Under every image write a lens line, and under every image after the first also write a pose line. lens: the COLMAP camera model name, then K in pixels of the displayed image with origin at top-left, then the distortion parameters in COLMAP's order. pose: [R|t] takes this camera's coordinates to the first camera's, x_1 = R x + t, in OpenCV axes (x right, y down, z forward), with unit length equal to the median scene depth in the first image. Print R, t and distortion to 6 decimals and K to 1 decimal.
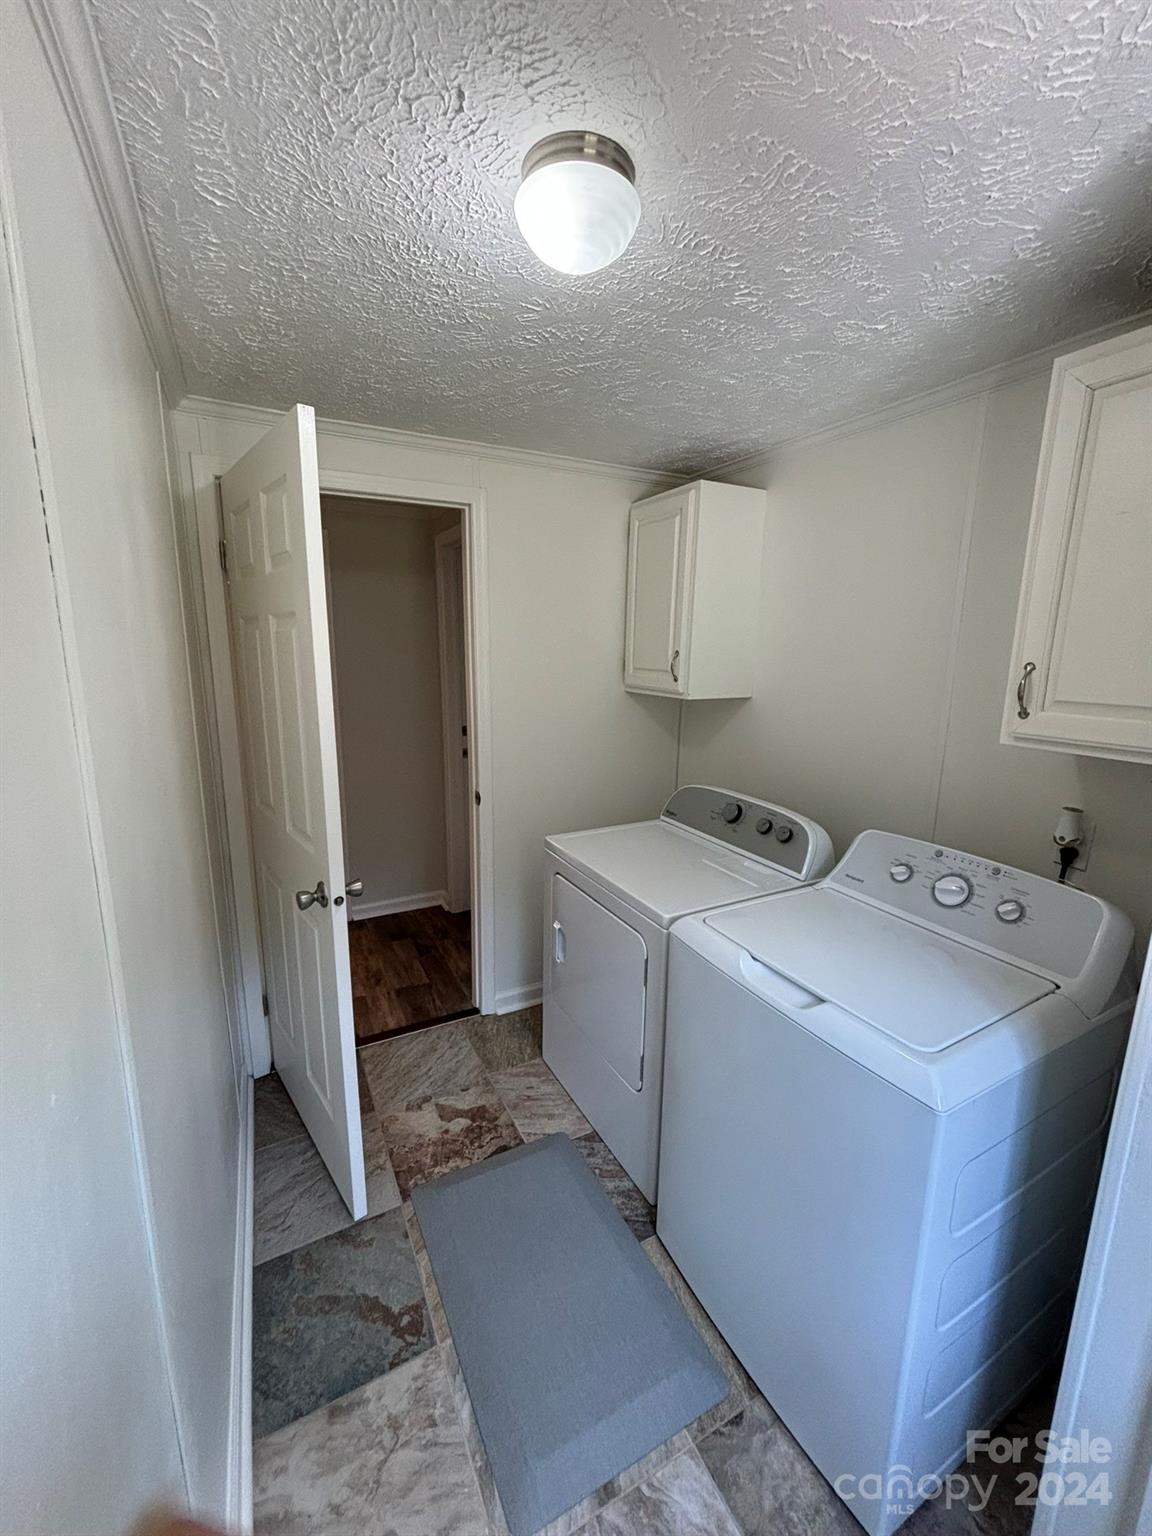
lens RADIAL K [[620.4, 0, 572.3], [0, 620.4, 767.0], [0, 0, 1]] dist [0.001014, 0.000332]
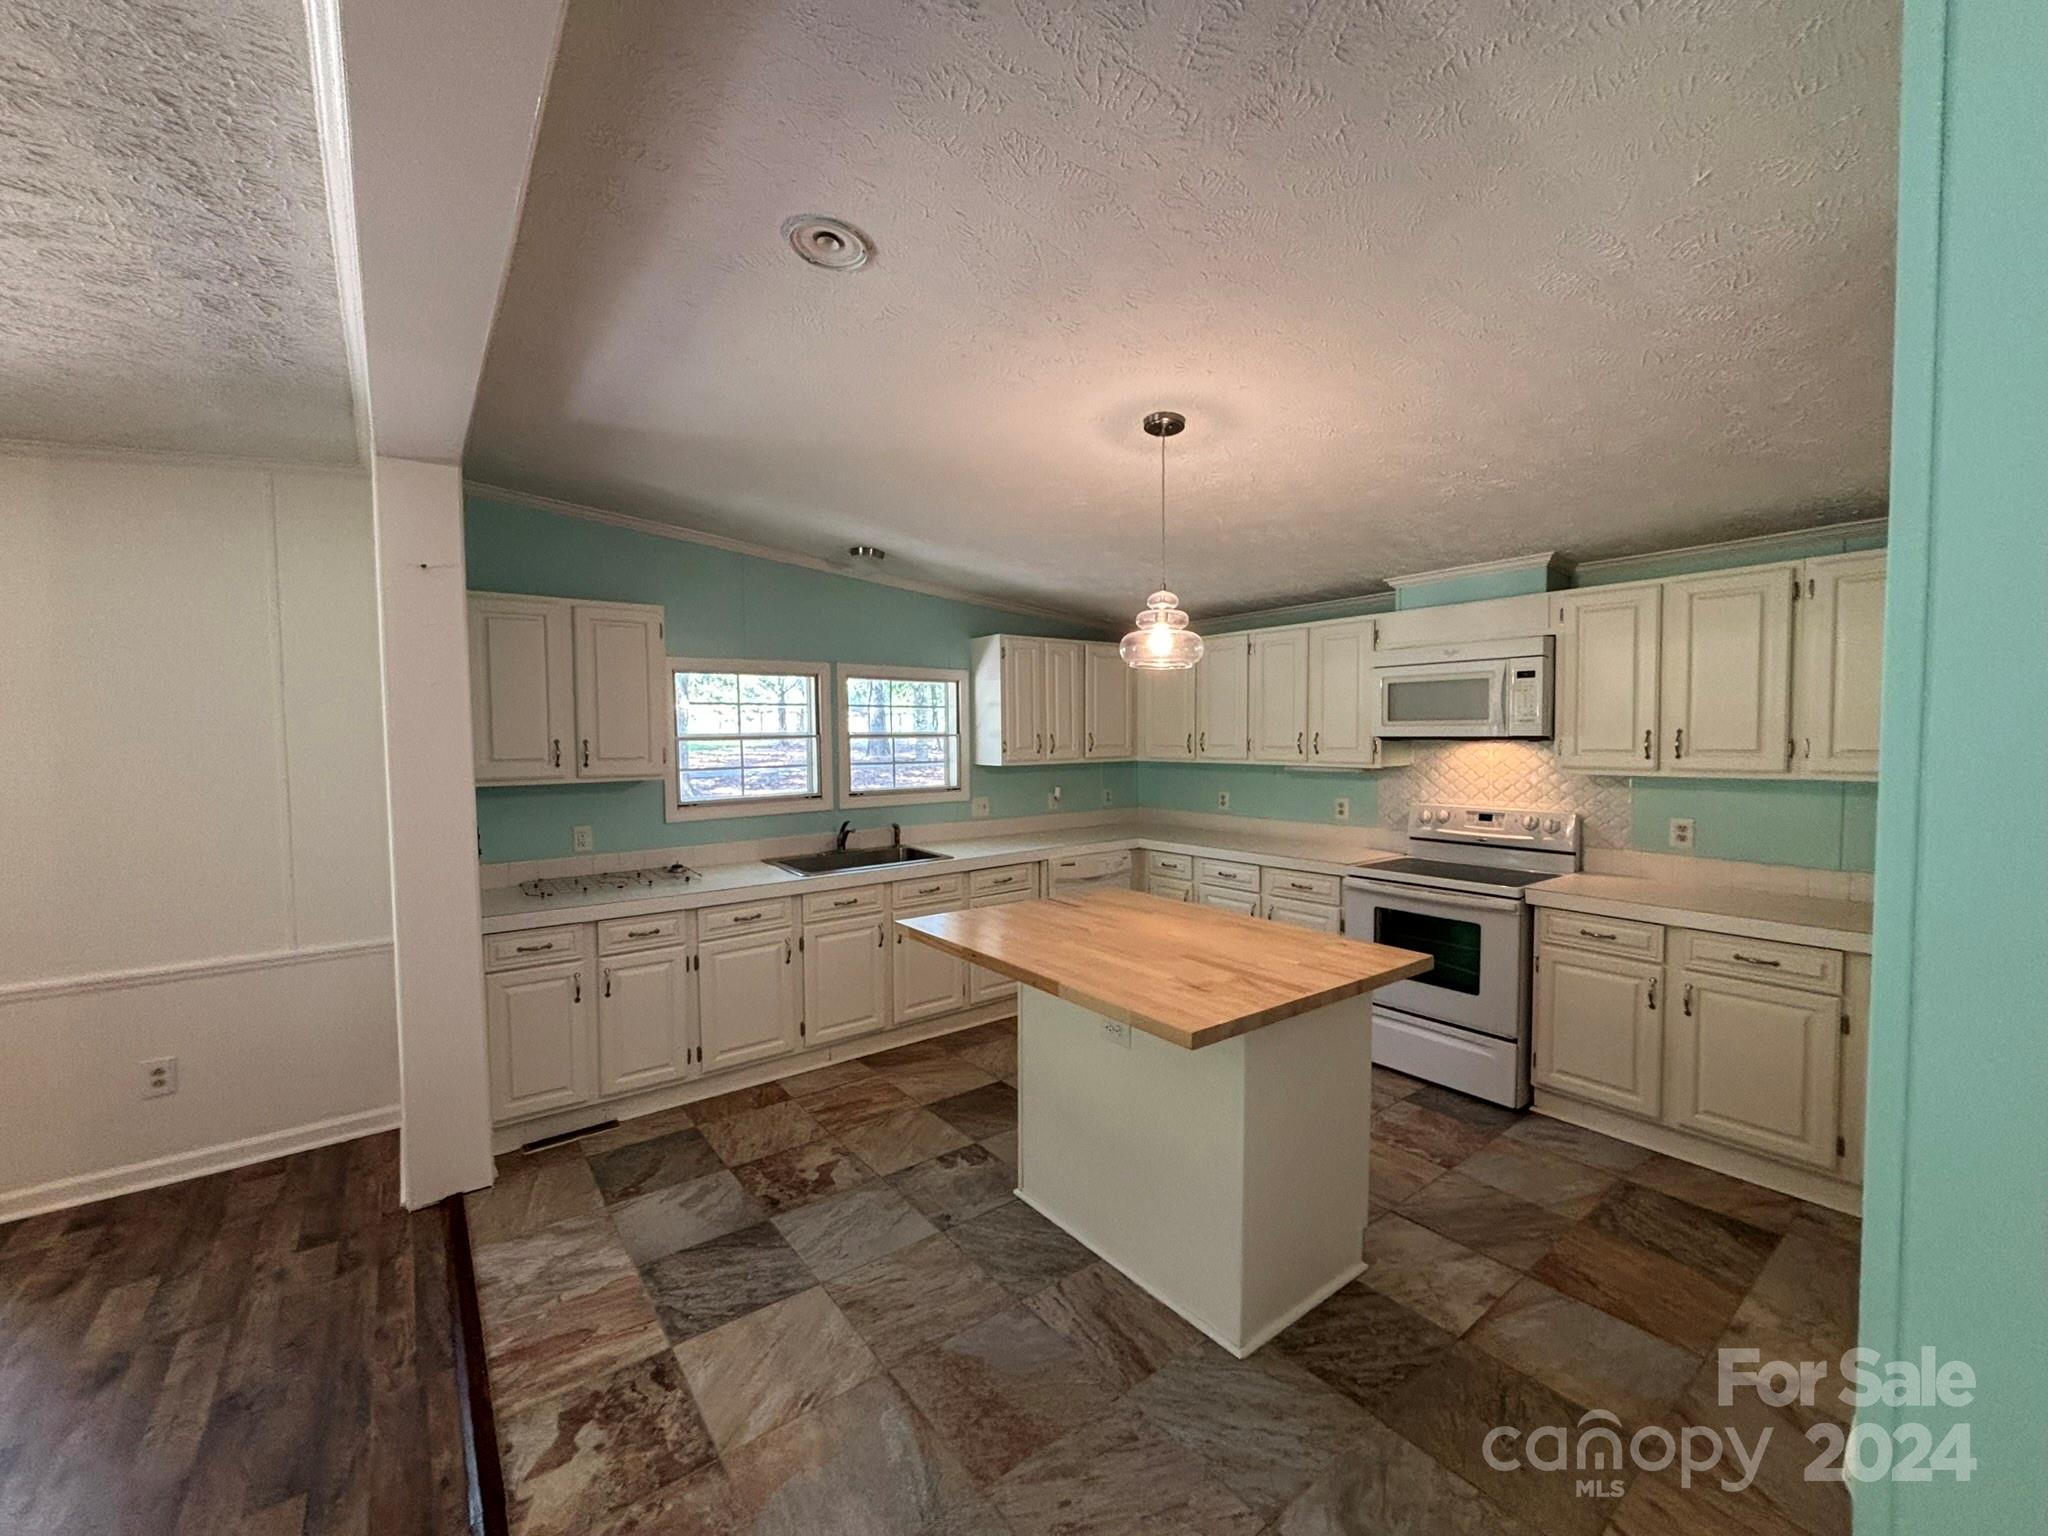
lens RADIAL K [[827.2, 0, 1017.9], [0, 827.2, 763.4], [0, 0, 1]] dist [0.001014, 0.000332]
pose [[-0.151138, -0.048170, 0.987338, -1.107465], [0.201400, 0.976361, 0.078464, -0.106838], [-0.967779, 0.210709, -0.137864, 0.532019]]
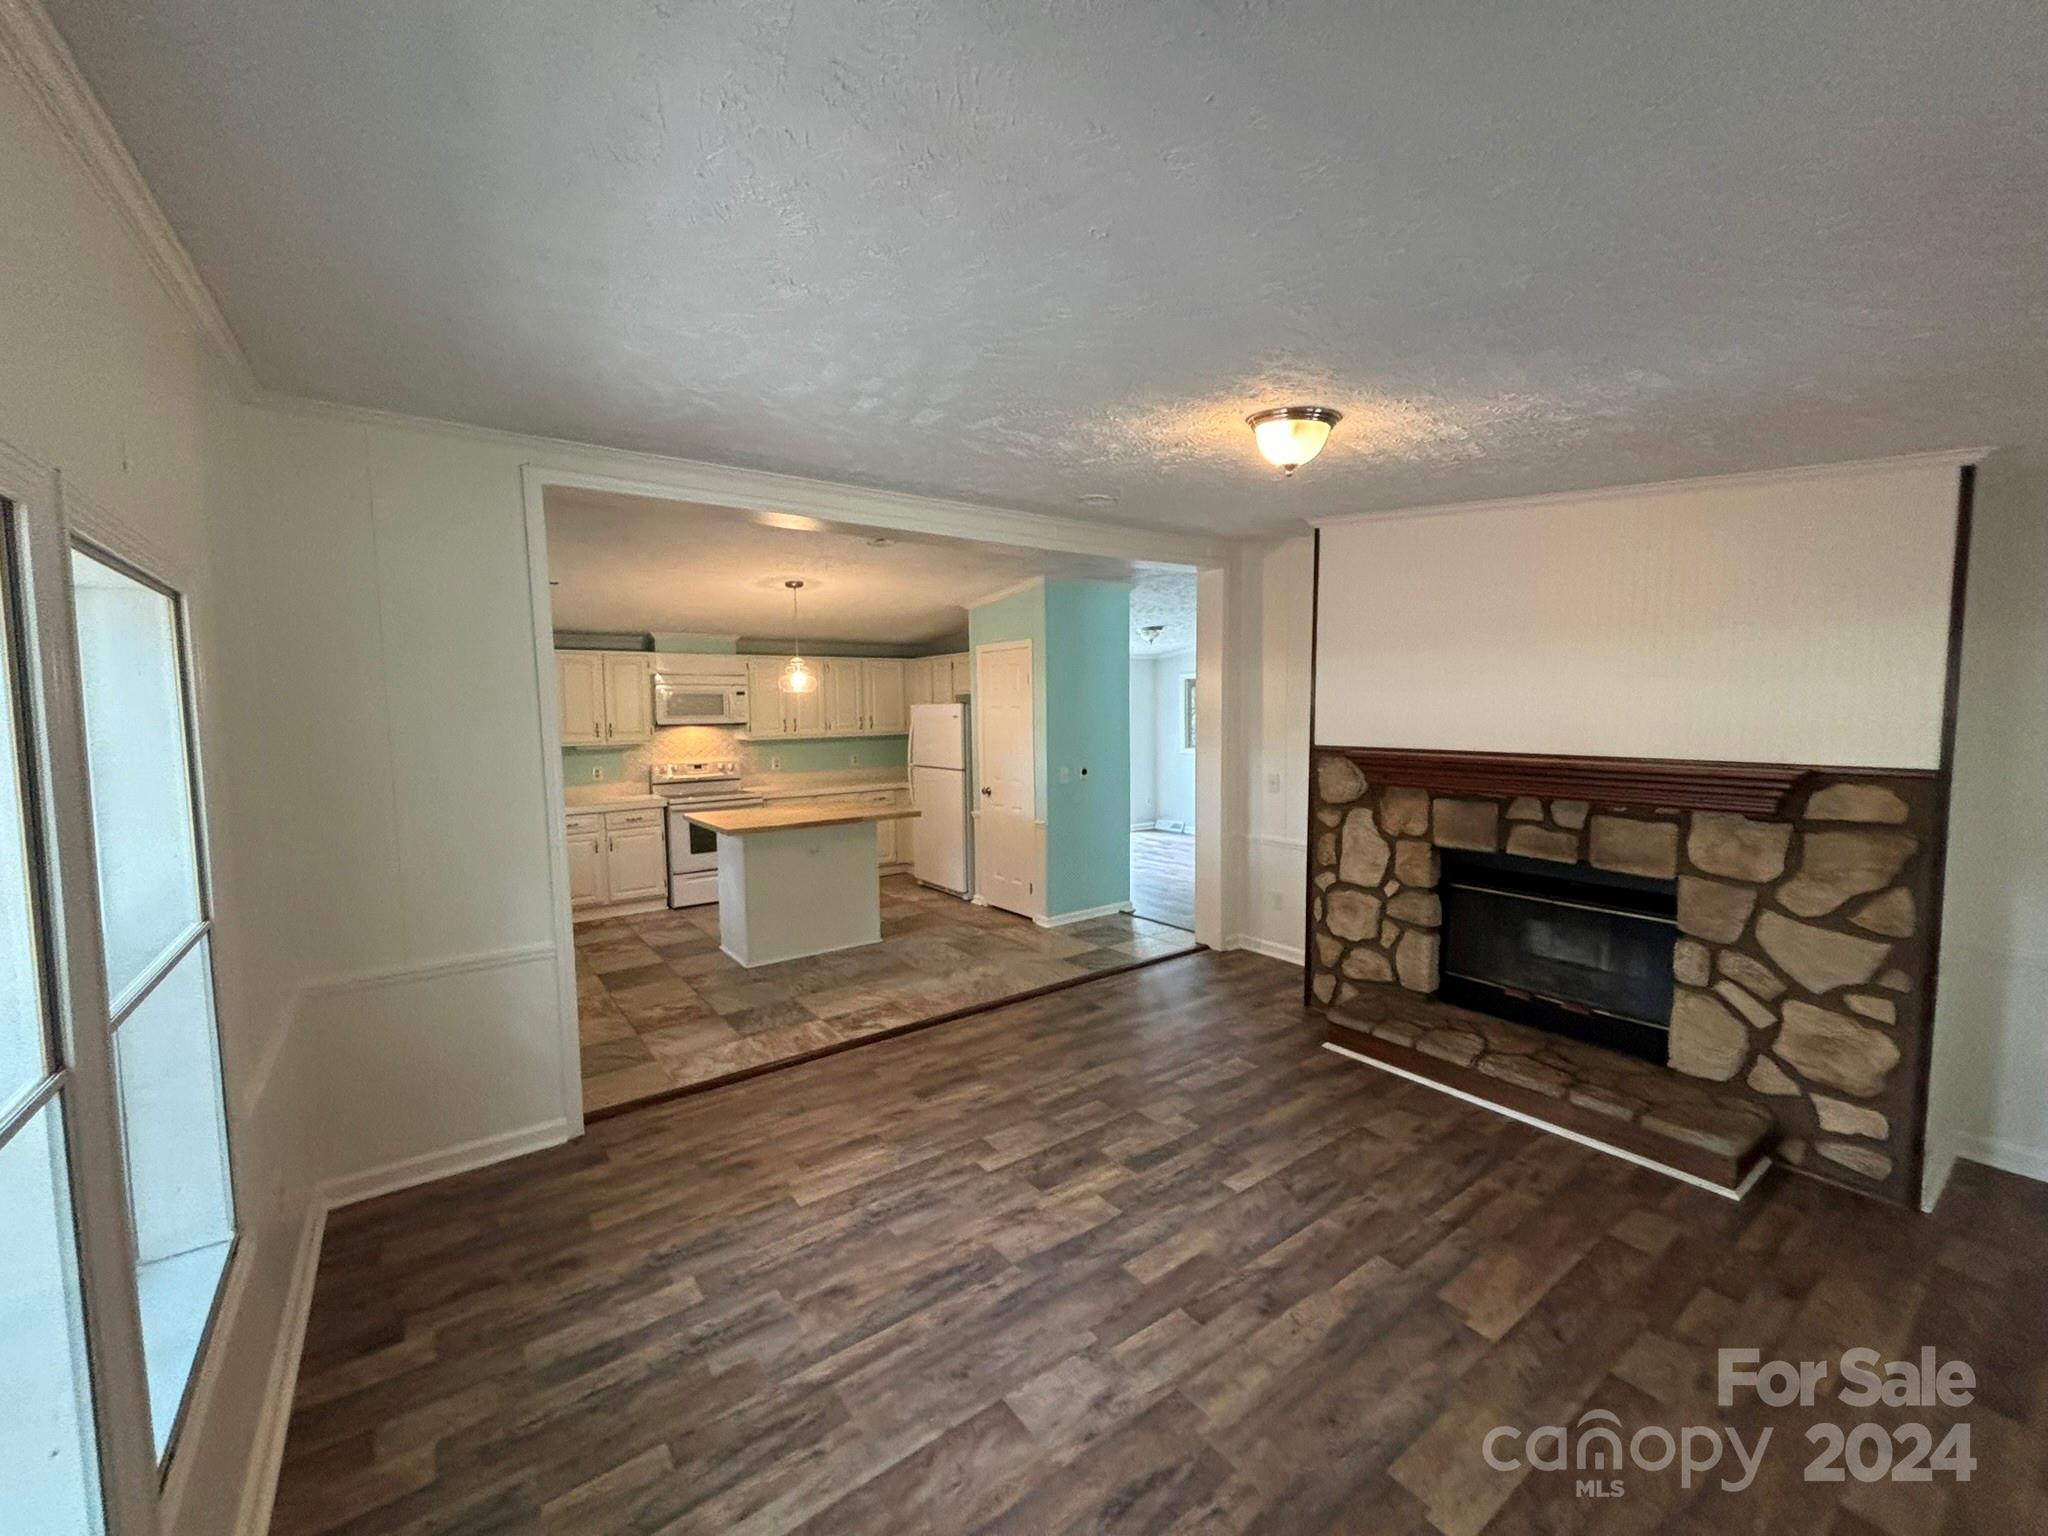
lens RADIAL K [[827.2, 0, 1034.1], [0, 827.2, 766.0], [0, 0, 1]] dist [0.001014, 0.000332]
pose [[-0.988448, 0.011603, -0.151113, -0.289772], [-0.028697, 0.964700, 0.261783, -0.604154], [0.148816, 0.263096, -0.953223, 2.896339]]
